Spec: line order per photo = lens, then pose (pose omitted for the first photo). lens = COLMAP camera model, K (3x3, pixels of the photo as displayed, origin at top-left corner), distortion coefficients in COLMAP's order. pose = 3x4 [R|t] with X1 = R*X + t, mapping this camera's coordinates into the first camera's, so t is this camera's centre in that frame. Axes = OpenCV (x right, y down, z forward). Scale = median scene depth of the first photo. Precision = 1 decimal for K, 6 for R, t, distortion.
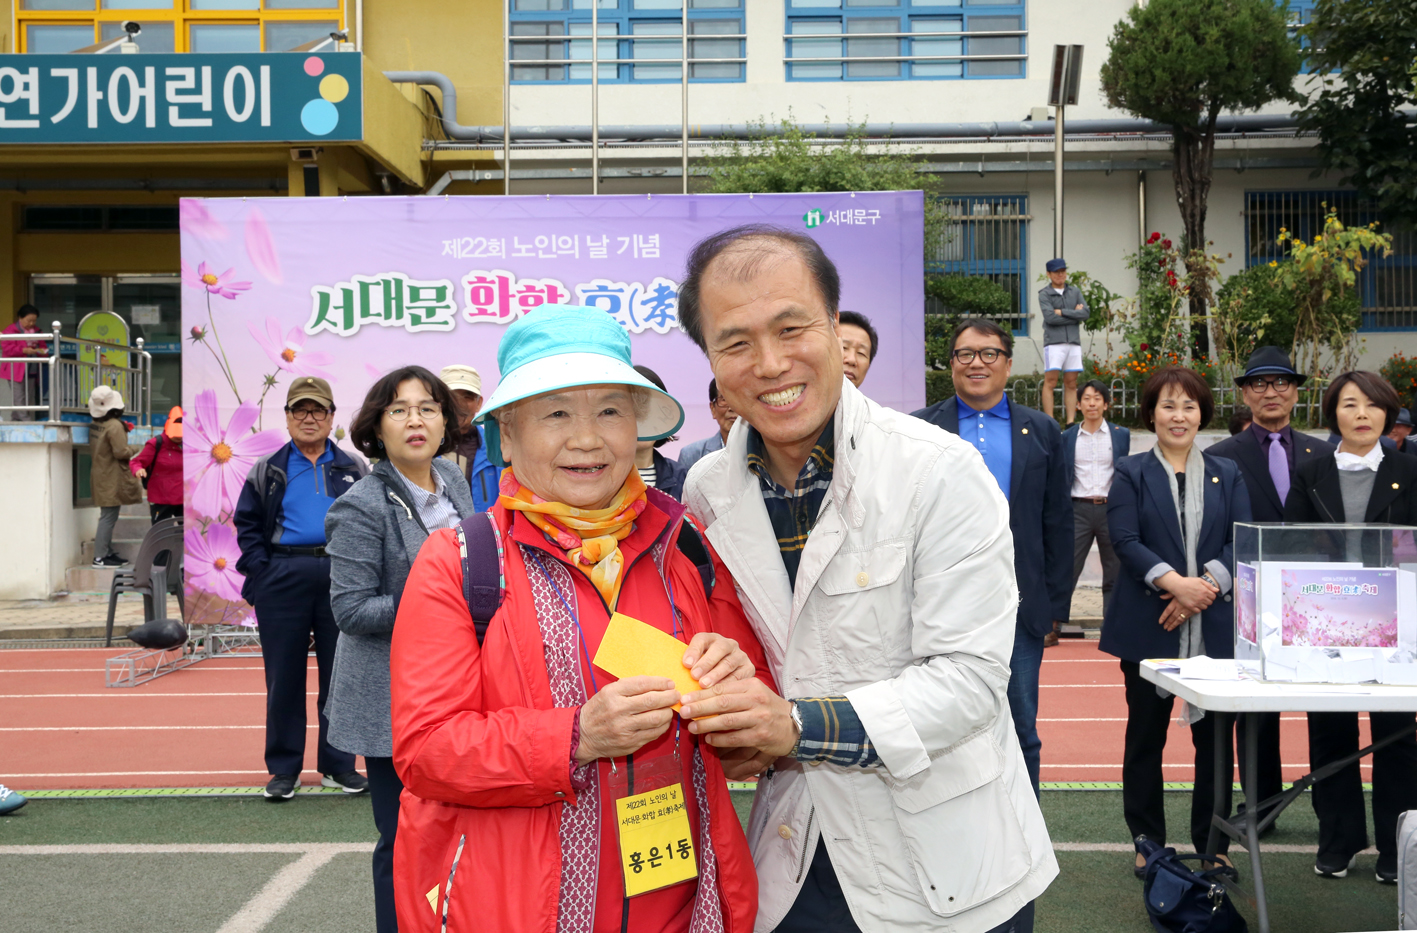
lens RADIAL K [[1717.6, 0, 715.8], [0, 1717.6, 444.7], [0, 0, 1]] dist [0.015578, 0.143699]
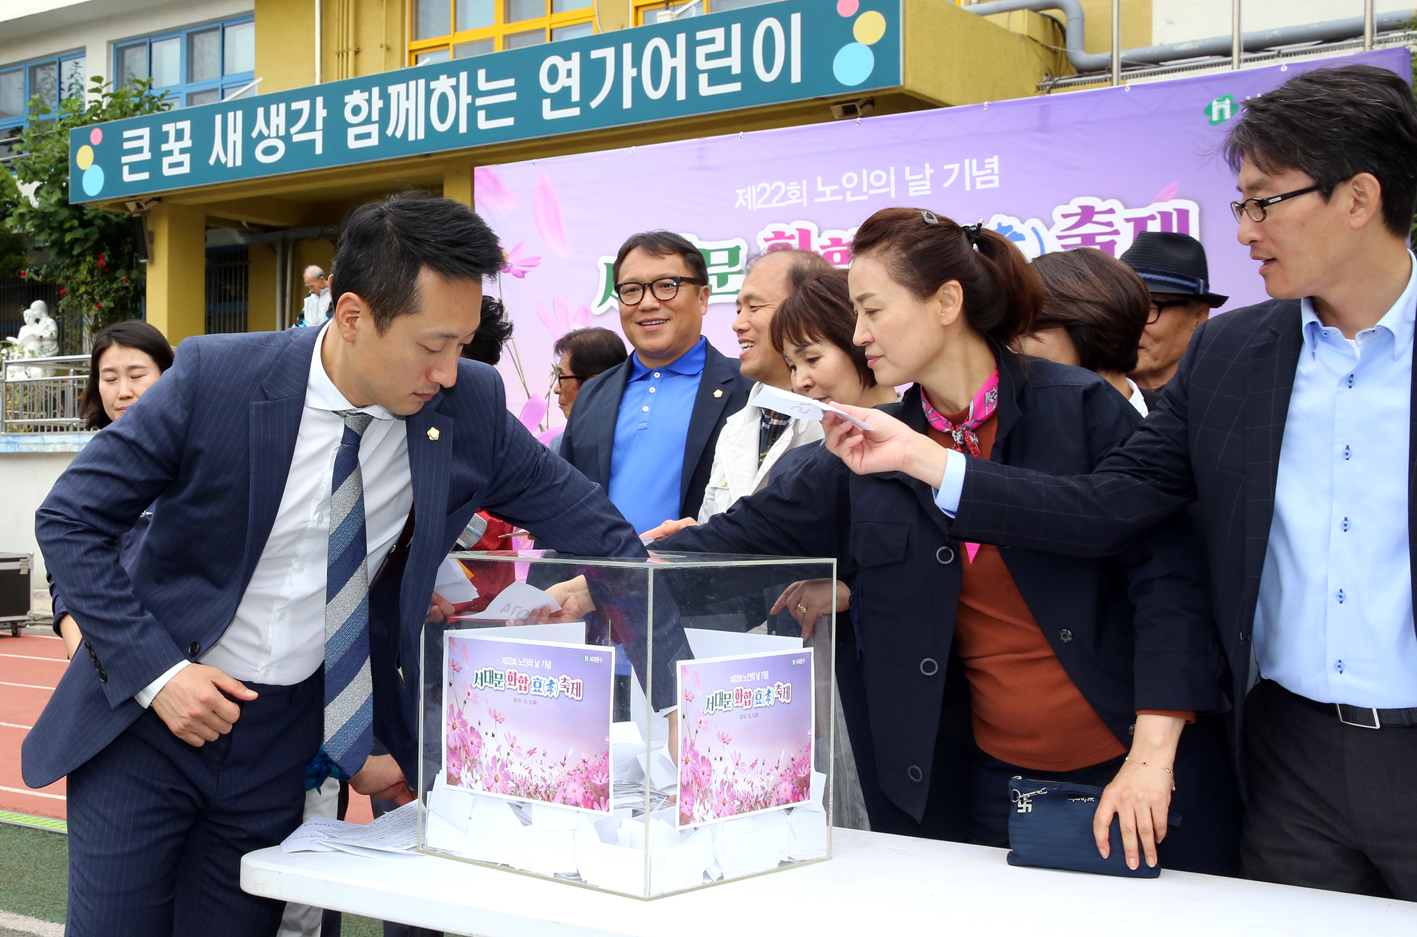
lens RADIAL K [[1862.9, 0, 413.6], [0, 1862.9, 470.4], [0, 0, 1]] dist [-0.048816, 0.126233]
pose [[0.784679, 0.006022, -0.619873, 0.164621], [-0.002037, 0.999972, 0.007137, 0.003886], [0.619899, -0.004338, 0.784670, 0.142809]]
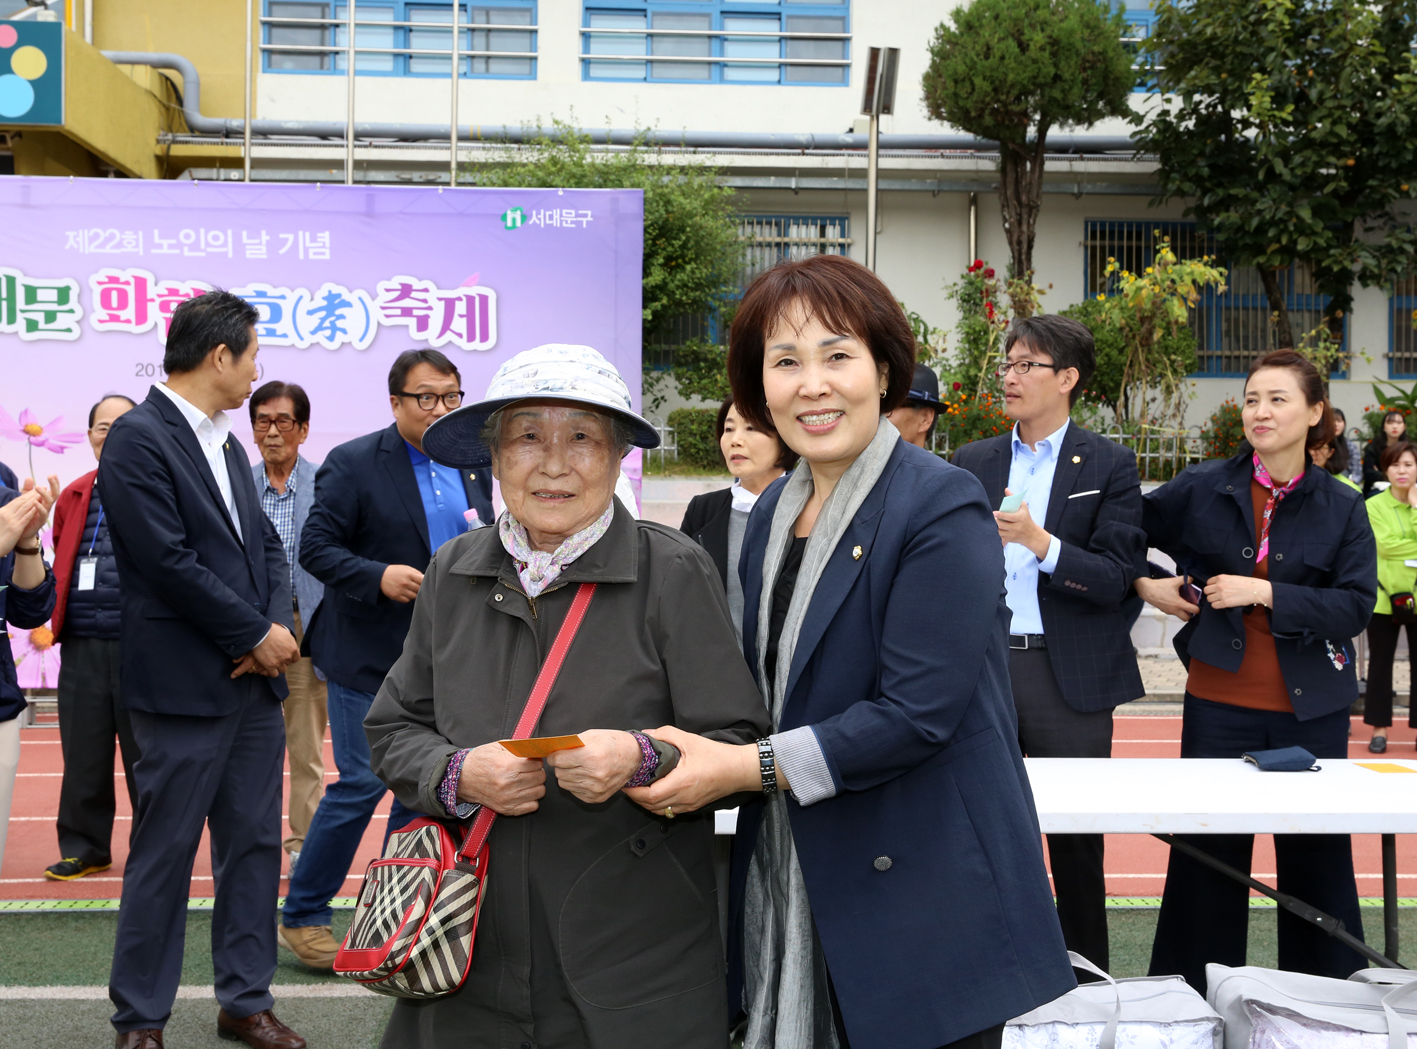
lens RADIAL K [[1837.3, 0, 728.5], [0, 1837.3, 505.8], [0, 0, 1]] dist [-0.003614, 0.173781]
pose [[0.997361, 0.017828, 0.070385, 0.063850], [-0.018284, 0.999816, 0.005843, 0.002088], [-0.070267, -0.007114, 0.997503, 0.052649]]
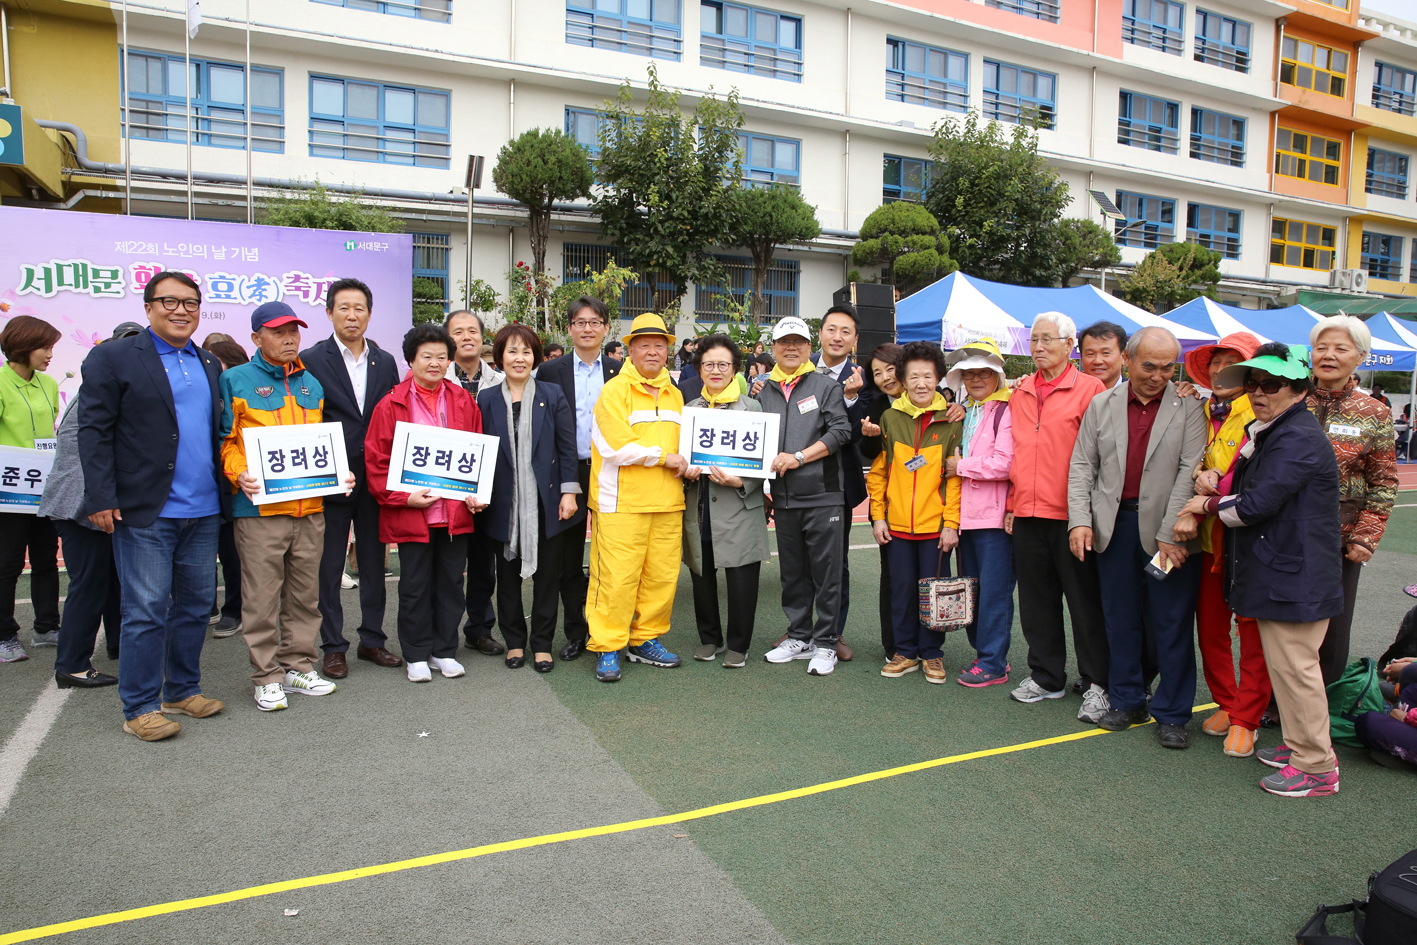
lens RADIAL K [[957.4, 0, 708.5], [0, 957.4, 472.5], [0, 0, 1]] dist [-0.111066, 0.087286]
pose [[0.892087, -0.018663, 0.451478, -0.035638], [-0.029346, 0.994644, 0.099103, -0.002449], [-0.450910, -0.101657, 0.886762, -0.039192]]
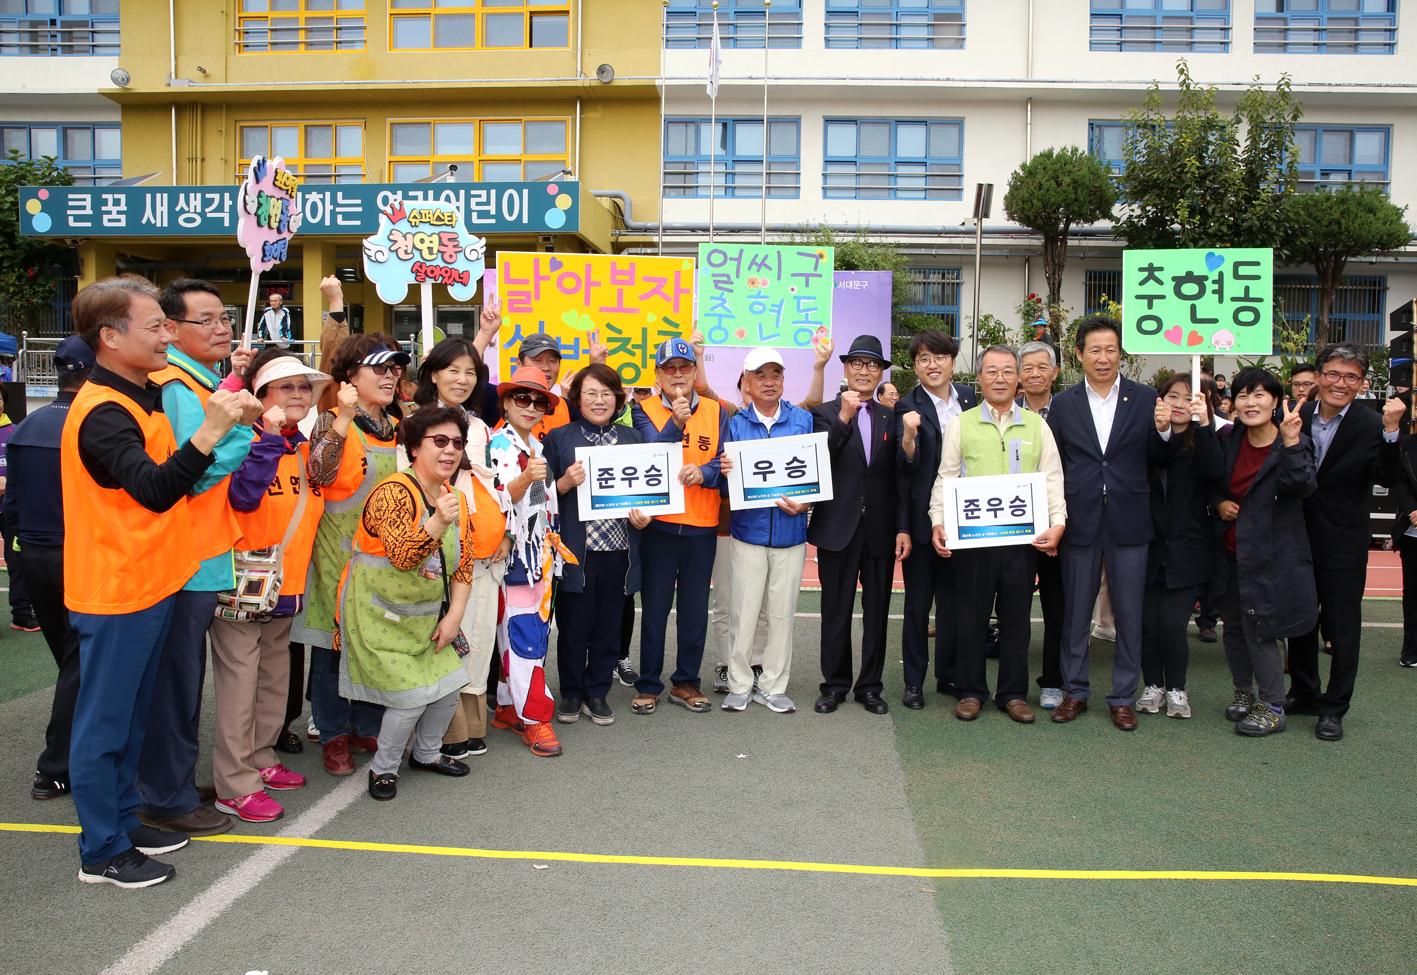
lens RADIAL K [[1038.4, 0, 752.3], [0, 1038.4, 485.8], [0, 0, 1]] dist [-0.111954, 0.091152]
pose [[0.999349, 0.024485, -0.026506, 0.005584], [-0.022427, 0.996904, 0.075357, -0.001288], [0.028269, -0.074713, 0.996804, -0.059658]]
